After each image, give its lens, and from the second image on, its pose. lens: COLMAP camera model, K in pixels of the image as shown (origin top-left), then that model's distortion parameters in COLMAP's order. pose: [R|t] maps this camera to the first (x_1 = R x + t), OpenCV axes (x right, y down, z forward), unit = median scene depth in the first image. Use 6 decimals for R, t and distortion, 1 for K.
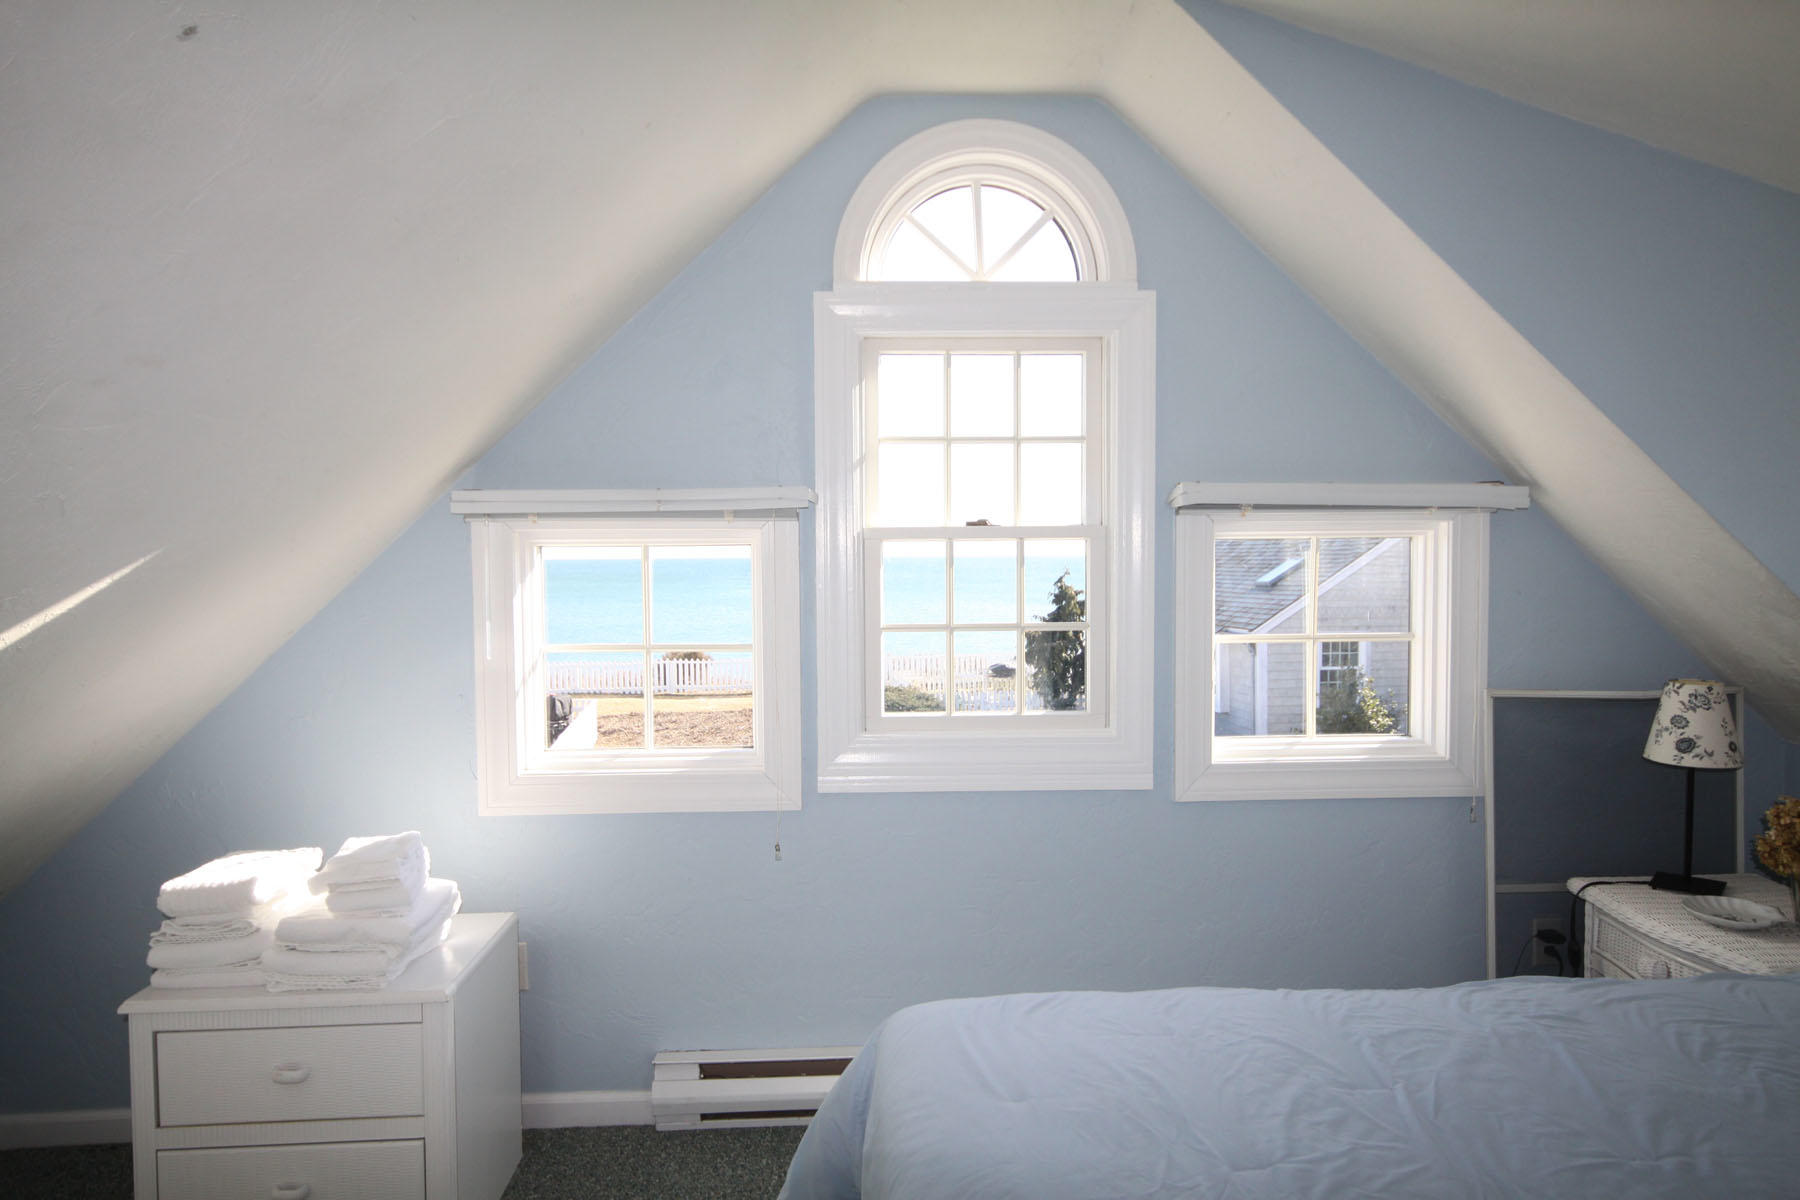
lens RADIAL K [[1167.7, 0, 899.7], [0, 1167.7, 593.5], [0, 0, 1]] dist [-0.001319, 0.002770]
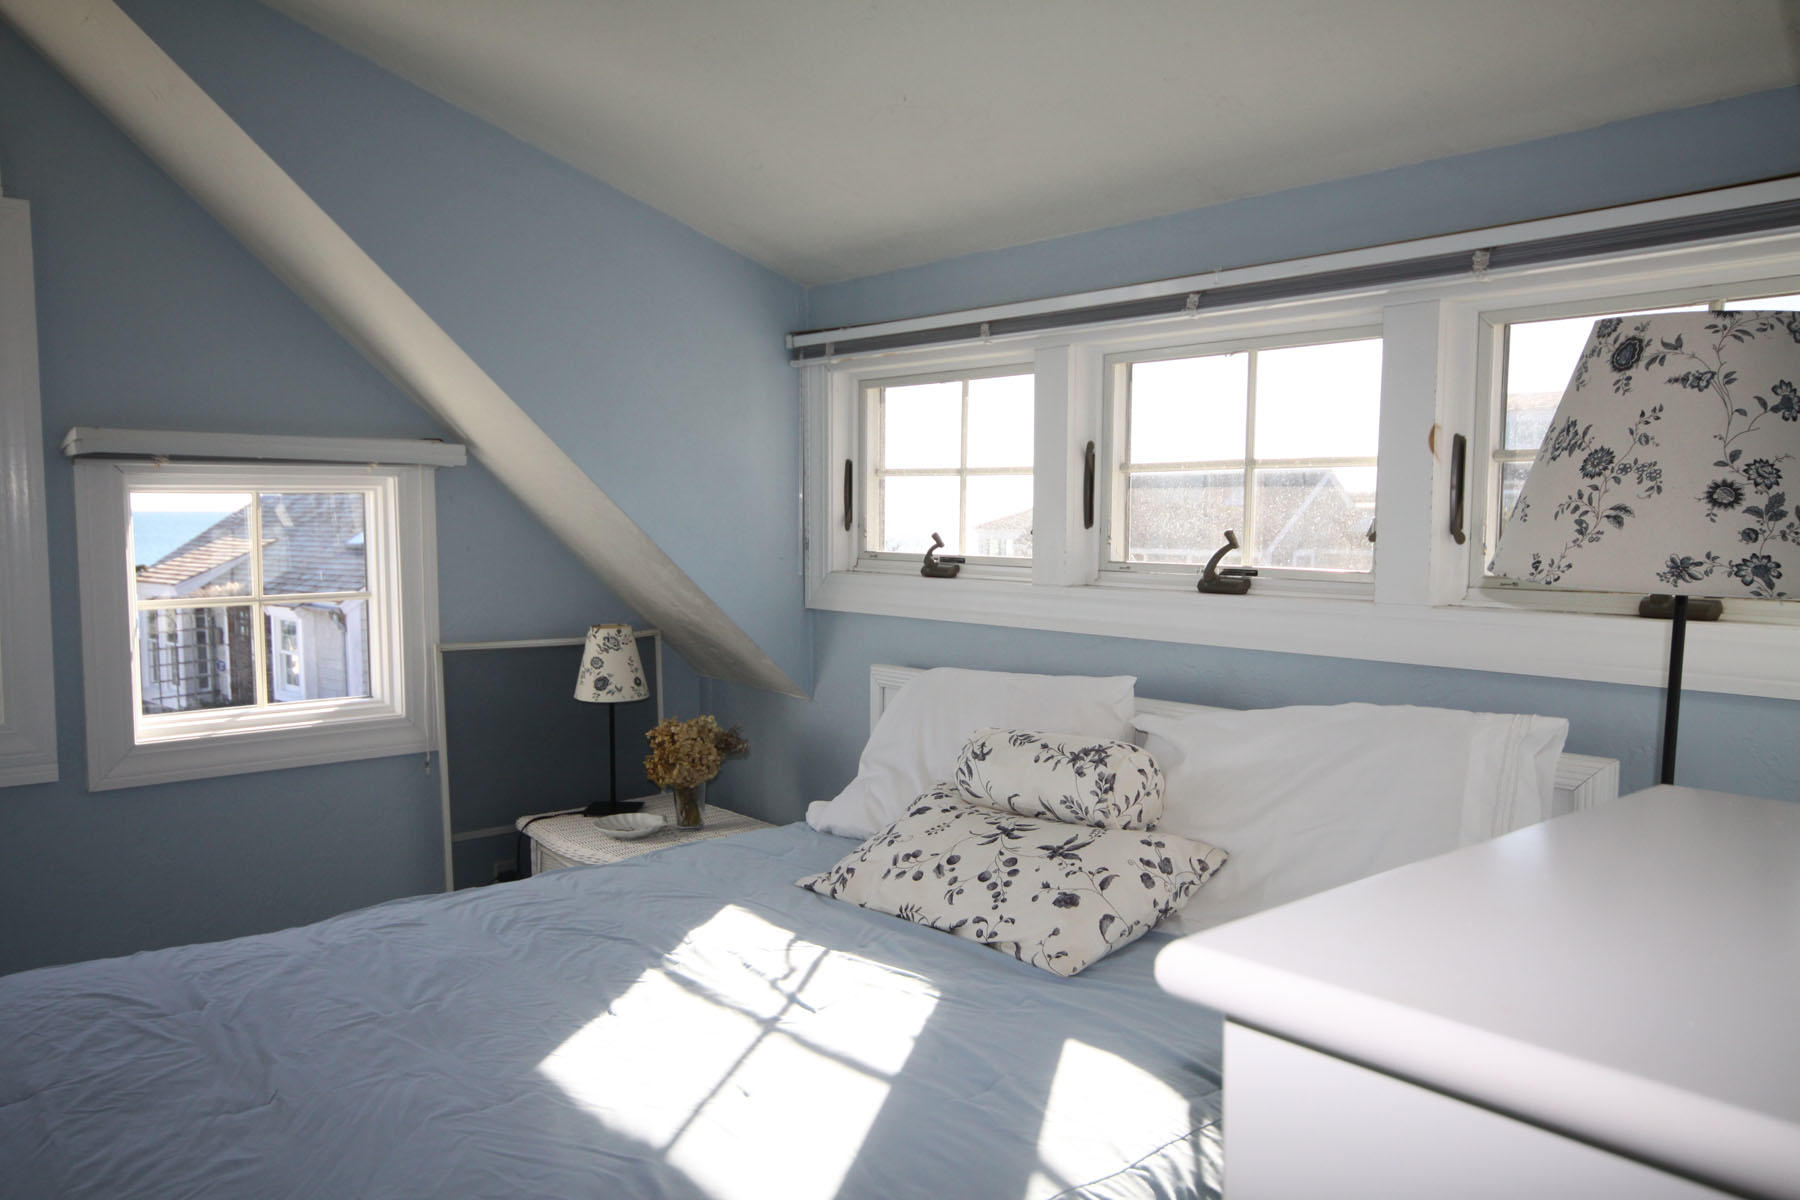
lens RADIAL K [[1399.0, 0, 903.7], [0, 1399.0, 603.1], [0, 0, 1]] dist [0.005982, -0.001889]
pose [[0.787062, -0.037908, 0.615709, 0.078977], [0.017592, 0.999083, 0.039023, 0.006291], [-0.616624, -0.019882, 0.787007, -0.214433]]
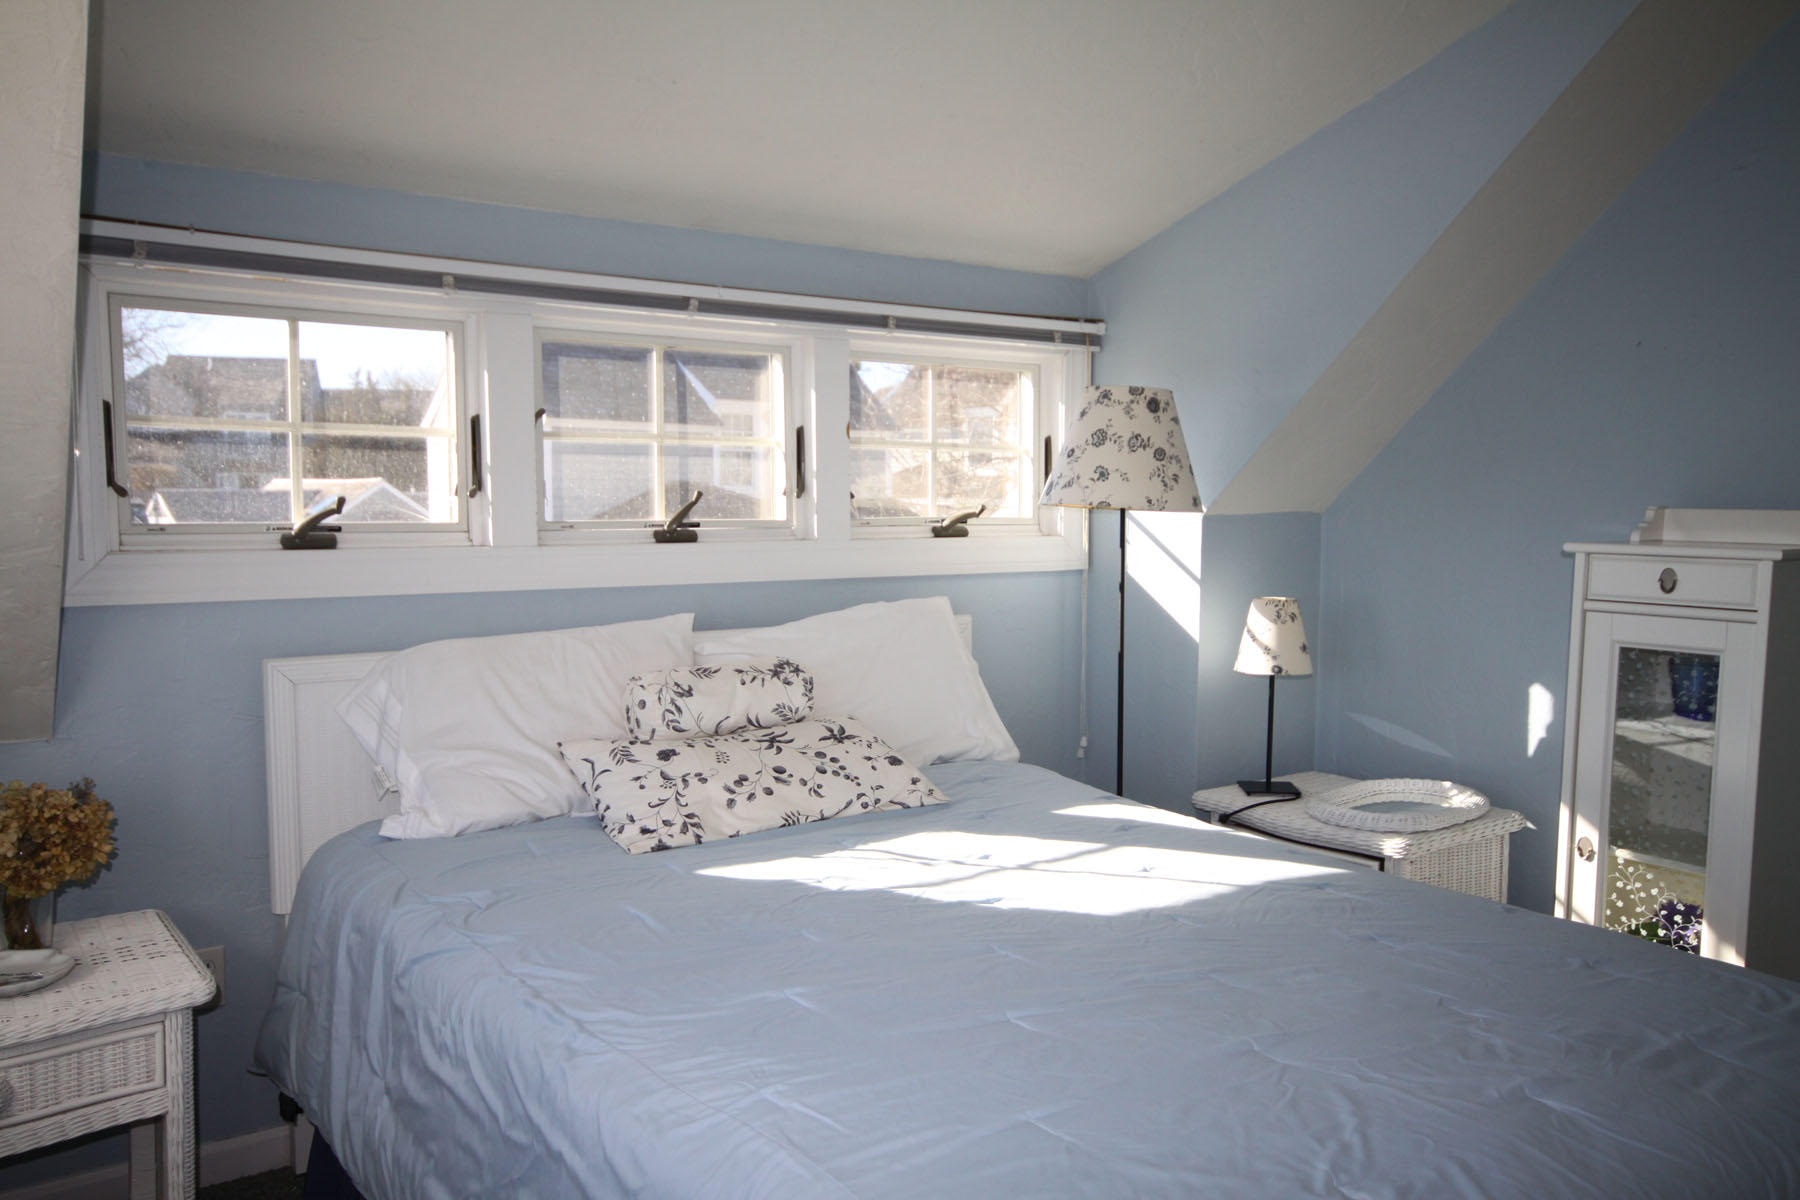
lens RADIAL K [[1399.0, 0, 903.1], [0, 1399.0, 605.9], [0, 0, 1]] dist [0.005982, -0.001889]
pose [[-0.531640, -0.088305, 0.842354, -0.363960], [0.020199, 0.992945, 0.116840, -0.050623], [-0.846729, 0.079131, -0.526106, 1.179638]]
